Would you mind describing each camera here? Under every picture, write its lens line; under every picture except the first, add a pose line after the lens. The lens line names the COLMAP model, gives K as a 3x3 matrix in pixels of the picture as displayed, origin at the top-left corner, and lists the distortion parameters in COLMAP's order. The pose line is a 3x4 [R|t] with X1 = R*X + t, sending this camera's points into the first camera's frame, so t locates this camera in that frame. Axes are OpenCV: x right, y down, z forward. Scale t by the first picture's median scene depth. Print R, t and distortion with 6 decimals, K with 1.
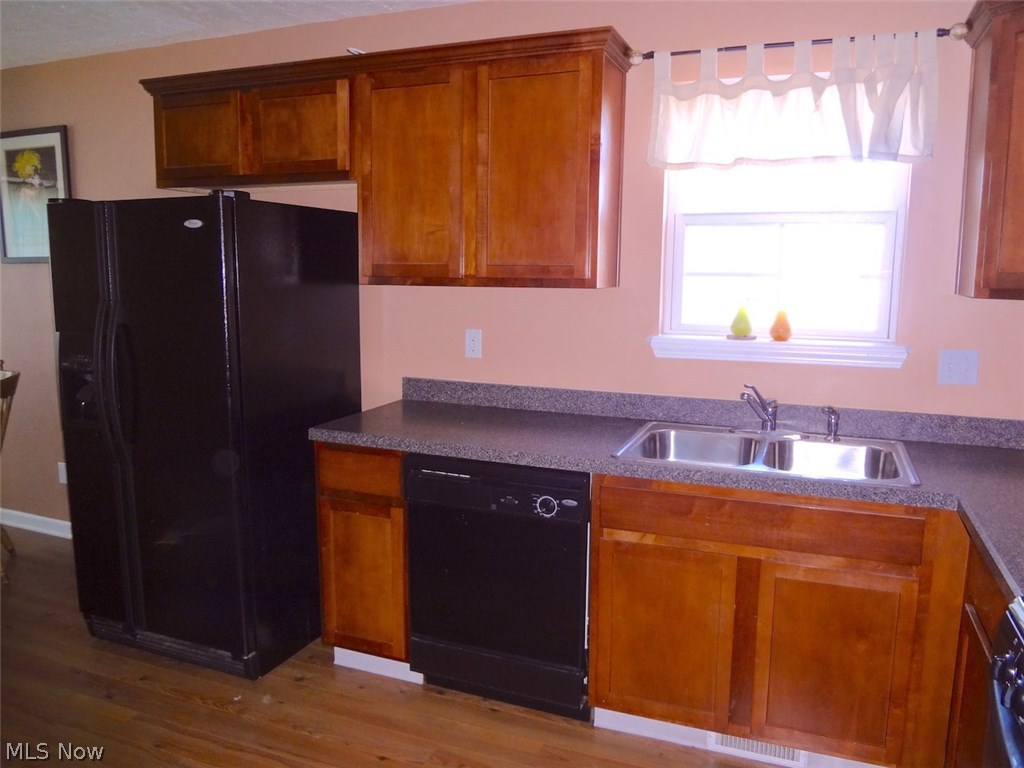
lens RADIAL K [[749.2, 0, 519.1], [0, 749.2, 383.1], [0, 0, 1]] dist [-0.062331, 0.011373]
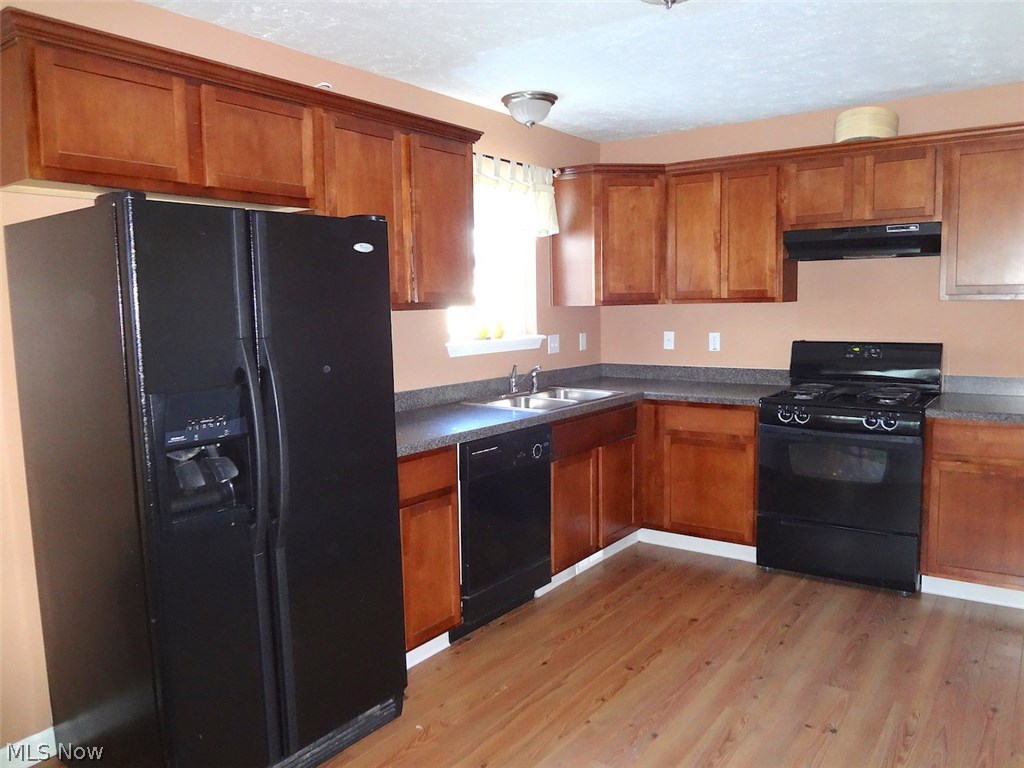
lens RADIAL K [[749.2, 0, 519.3], [0, 749.2, 377.2], [0, 0, 1]] dist [-0.062331, 0.011373]
pose [[0.260204, -0.109614, 0.959312, -1.215387], [0.162192, 0.984380, 0.068486, -0.078511], [-0.951834, 0.137772, 0.273918, 0.523694]]
